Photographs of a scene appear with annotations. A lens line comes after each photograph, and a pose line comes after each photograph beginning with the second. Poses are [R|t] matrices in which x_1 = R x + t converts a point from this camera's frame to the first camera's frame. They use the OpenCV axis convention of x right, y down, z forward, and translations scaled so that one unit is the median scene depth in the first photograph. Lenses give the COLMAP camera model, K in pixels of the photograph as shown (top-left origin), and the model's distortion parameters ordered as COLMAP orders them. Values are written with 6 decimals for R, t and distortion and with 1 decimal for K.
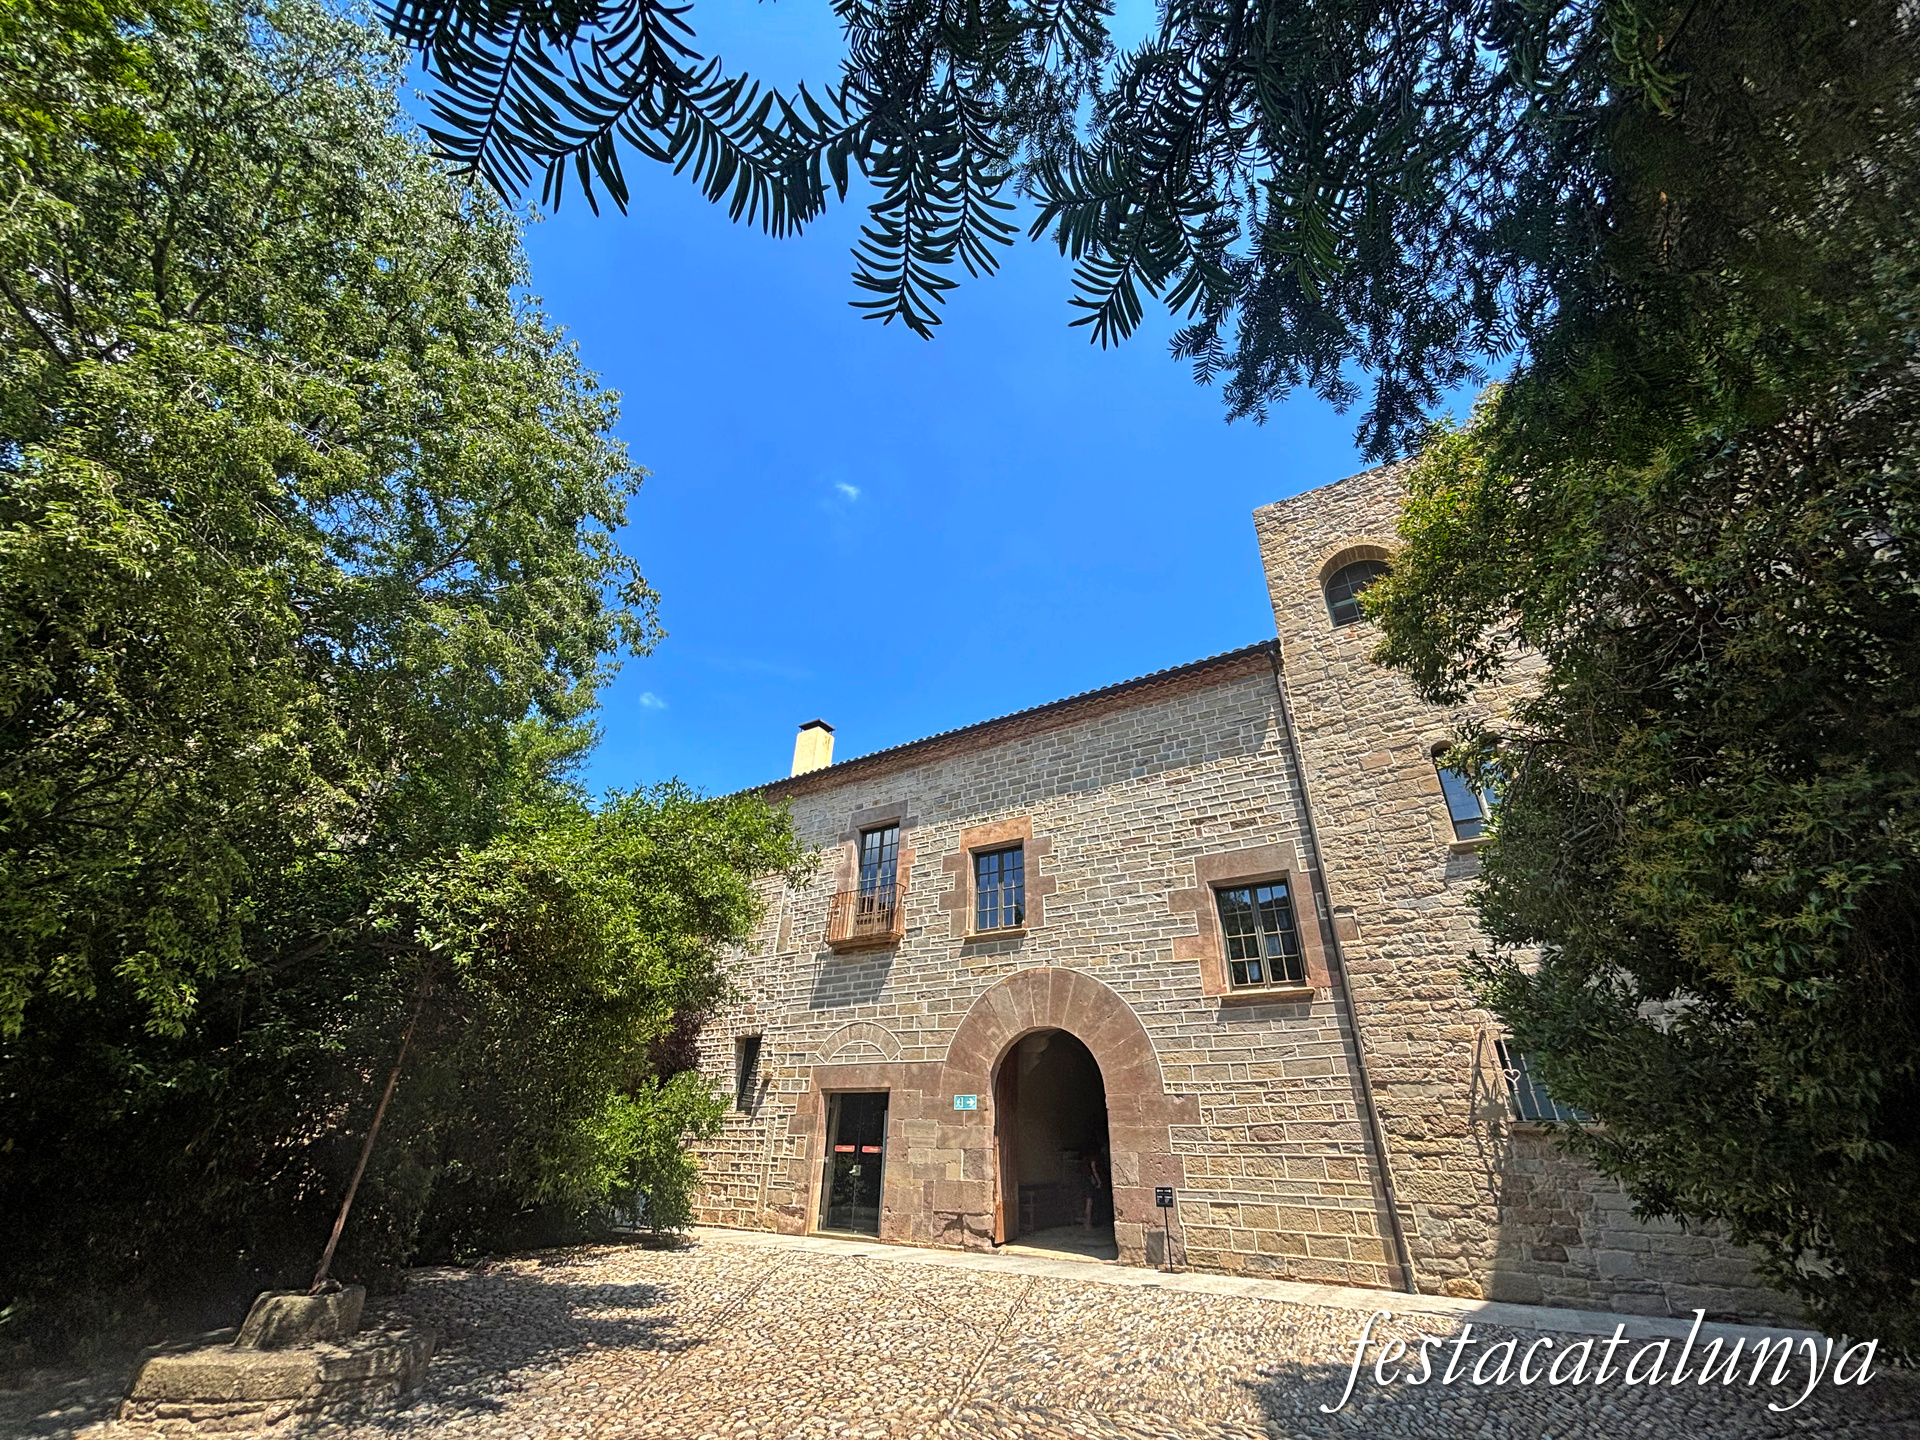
lens RADIAL K [[765.8, 0, 962.7], [0, 765.8, 713.6], [0, 0, 1]] dist [0.004006, 0.000135]
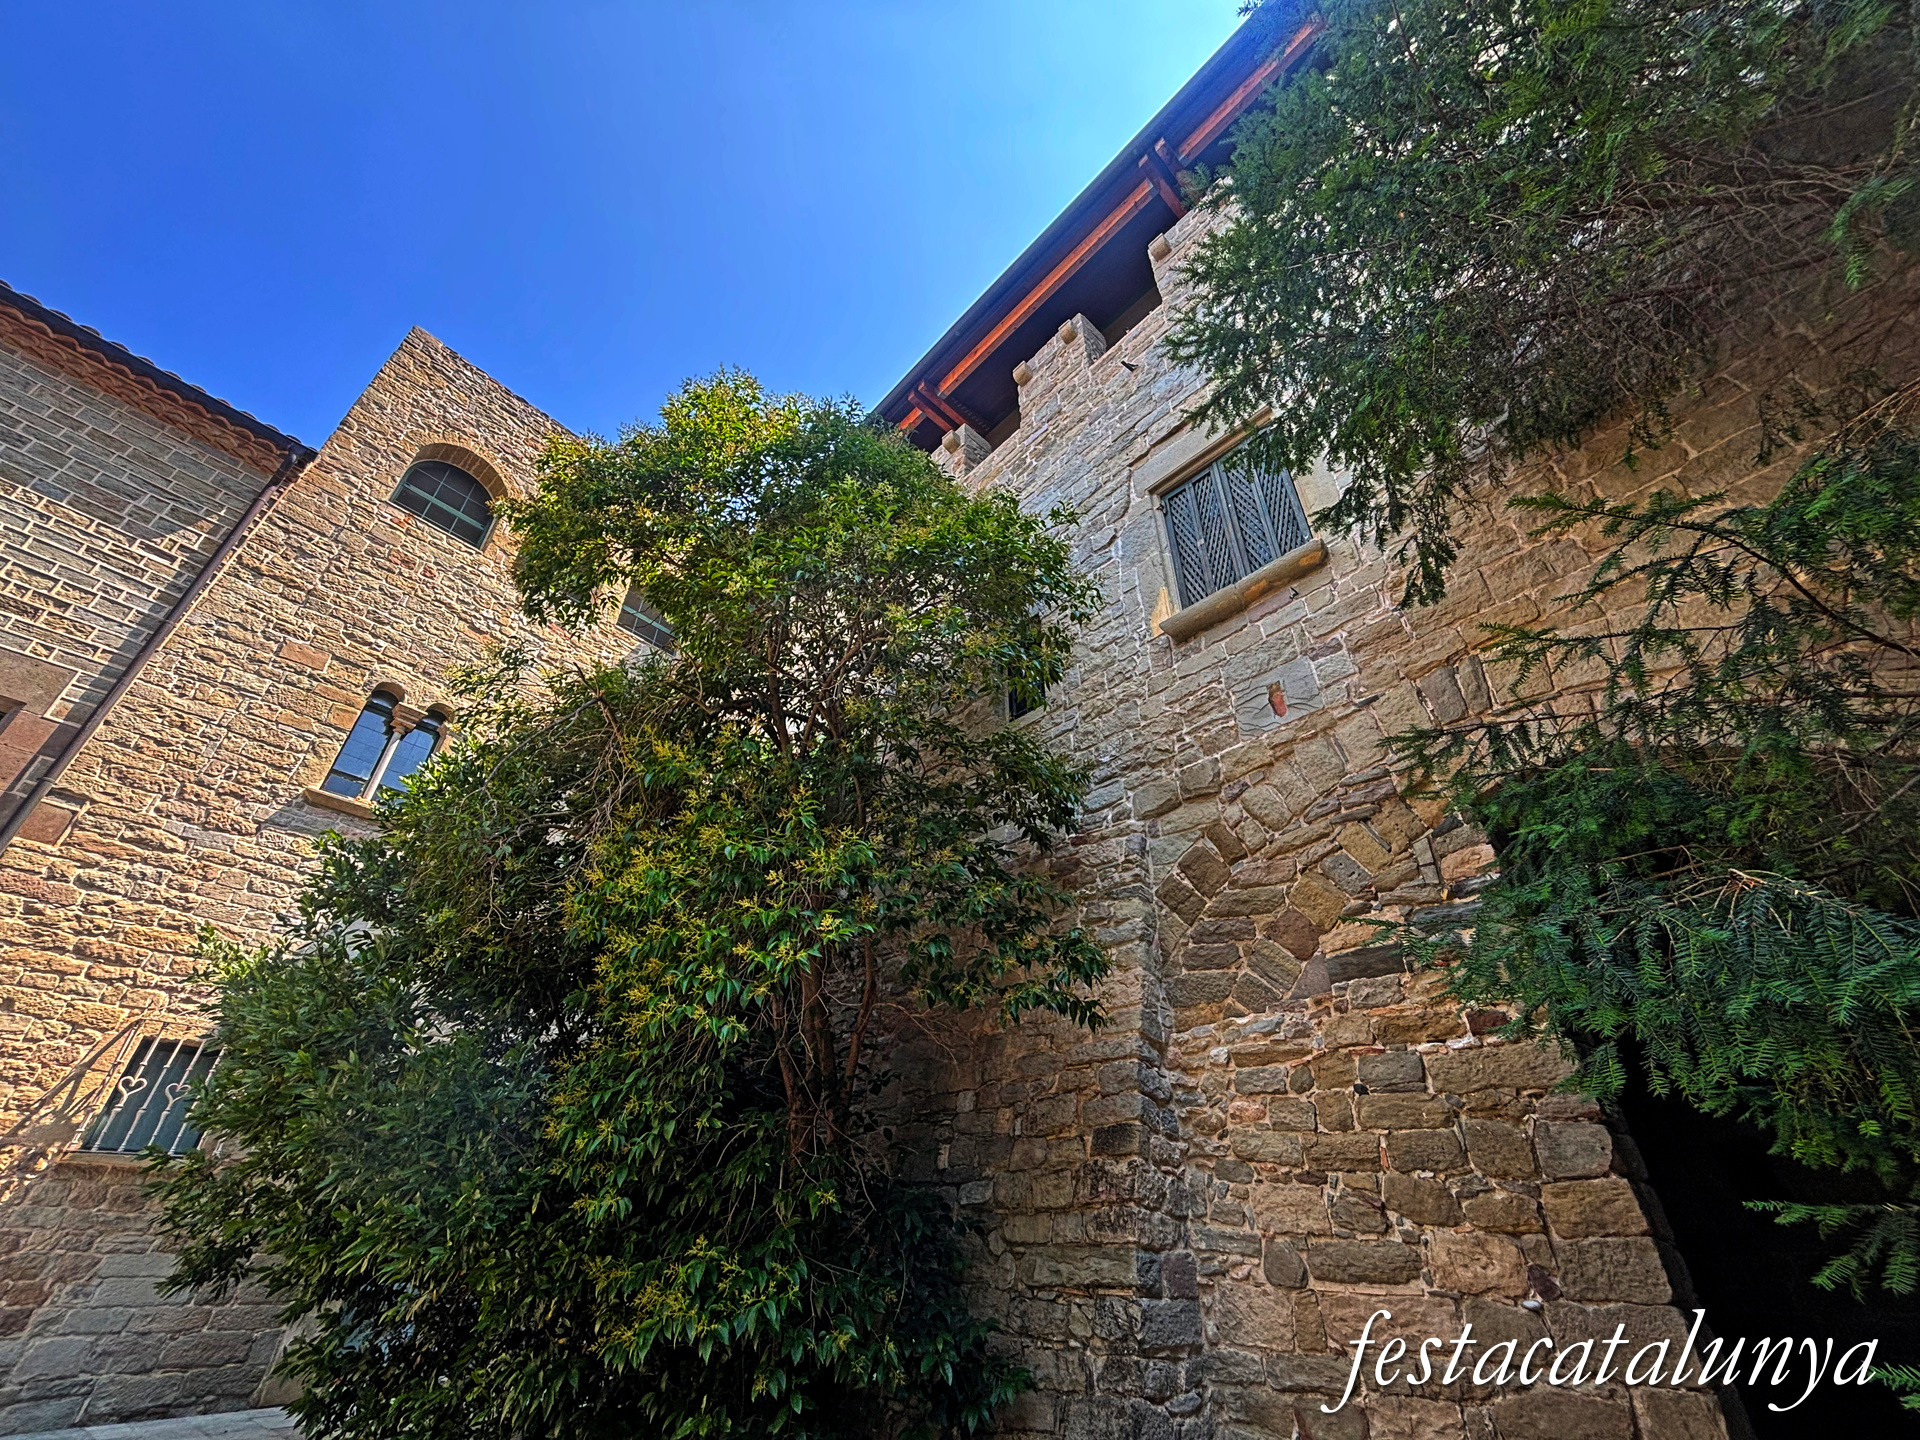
lens RADIAL K [[767.8, 0, 960.0], [0, 767.8, 720.0], [0, 0, 1]] dist [-0.018886, 0.000368]
pose [[0.161101, 0.541371, 0.825206, 0.074654], [-0.493311, 0.768355, -0.407768, 0.092448], [-0.854805, -0.341391, 0.390846, 0.157262]]
